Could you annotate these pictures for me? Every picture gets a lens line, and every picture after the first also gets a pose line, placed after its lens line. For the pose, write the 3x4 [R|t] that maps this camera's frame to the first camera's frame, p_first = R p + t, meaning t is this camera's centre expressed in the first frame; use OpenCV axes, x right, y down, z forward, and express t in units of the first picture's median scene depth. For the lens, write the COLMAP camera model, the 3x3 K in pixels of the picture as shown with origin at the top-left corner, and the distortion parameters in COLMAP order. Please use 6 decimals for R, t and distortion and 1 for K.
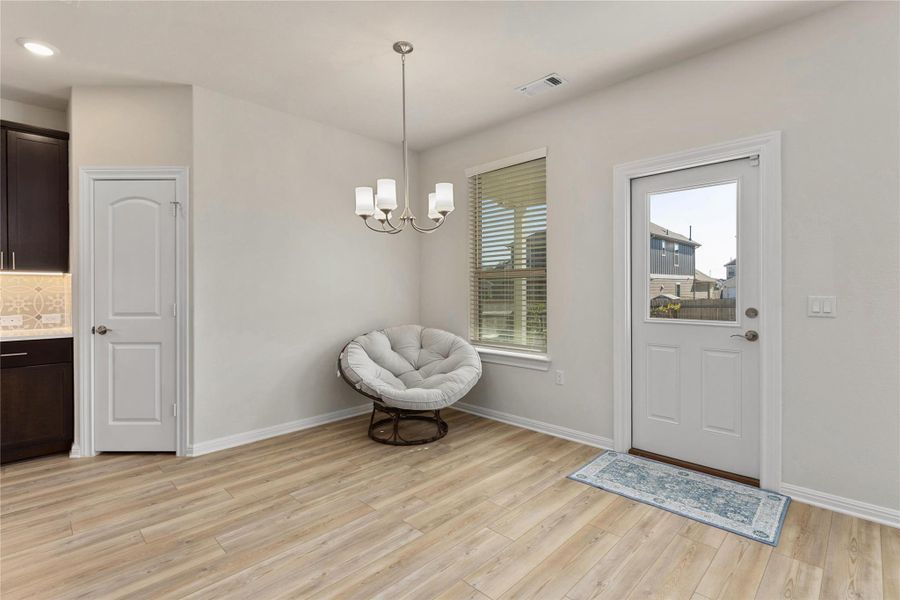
lens RADIAL K [[422.2, 0, 446.3], [0, 422.2, 289.9], [0, 0, 1]] dist [-0.000119, 0.000268]
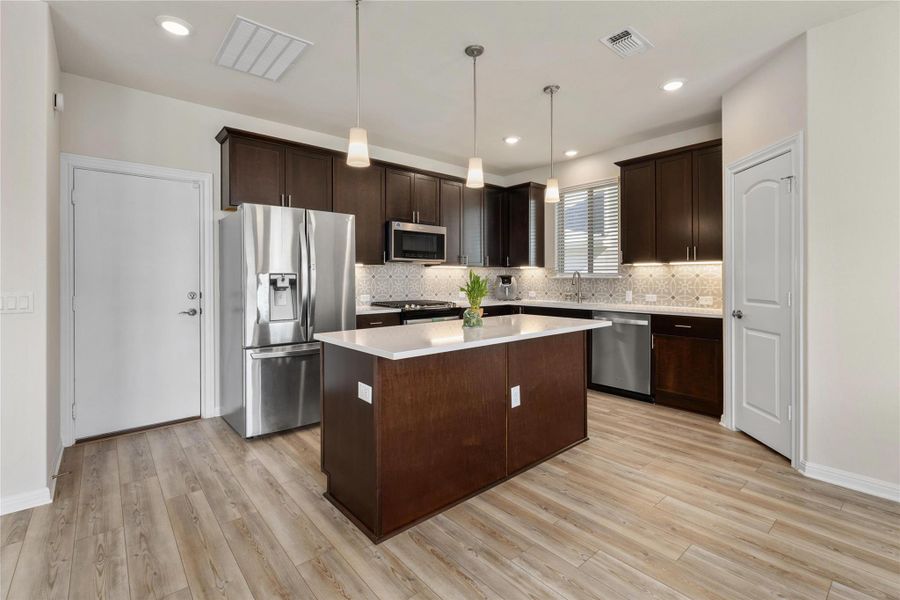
lens RADIAL K [[409.8, 0, 452.5], [0, 409.8, 278.3], [0, 0, 1]] dist [-0.000197, -0.000096]
pose [[-0.072454, 0.004681, -0.997361, 0.258762], [0.003689, 0.999983, 0.004426, -0.001907], [0.997365, -0.003358, -0.072470, 0.364247]]
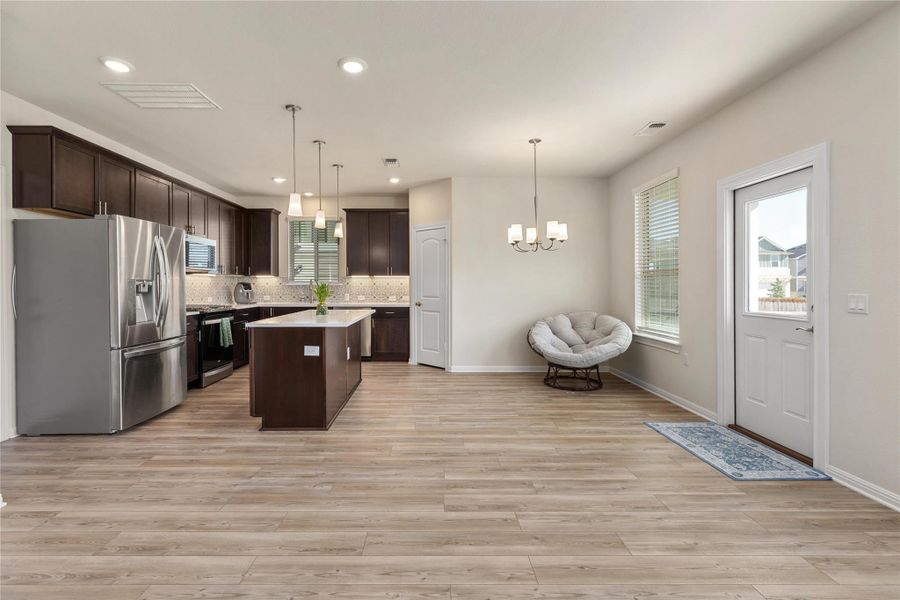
lens RADIAL K [[408.7, 0, 432.6], [0, 408.7, 286.8], [0, 0, 1]] dist [0.001152, 0.000166]
pose [[0.710759, 0.008543, -0.703384, 0.637554], [-0.004269, 0.999960, 0.007831, -0.004901], [0.703422, -0.002563, 0.710767, -0.371786]]
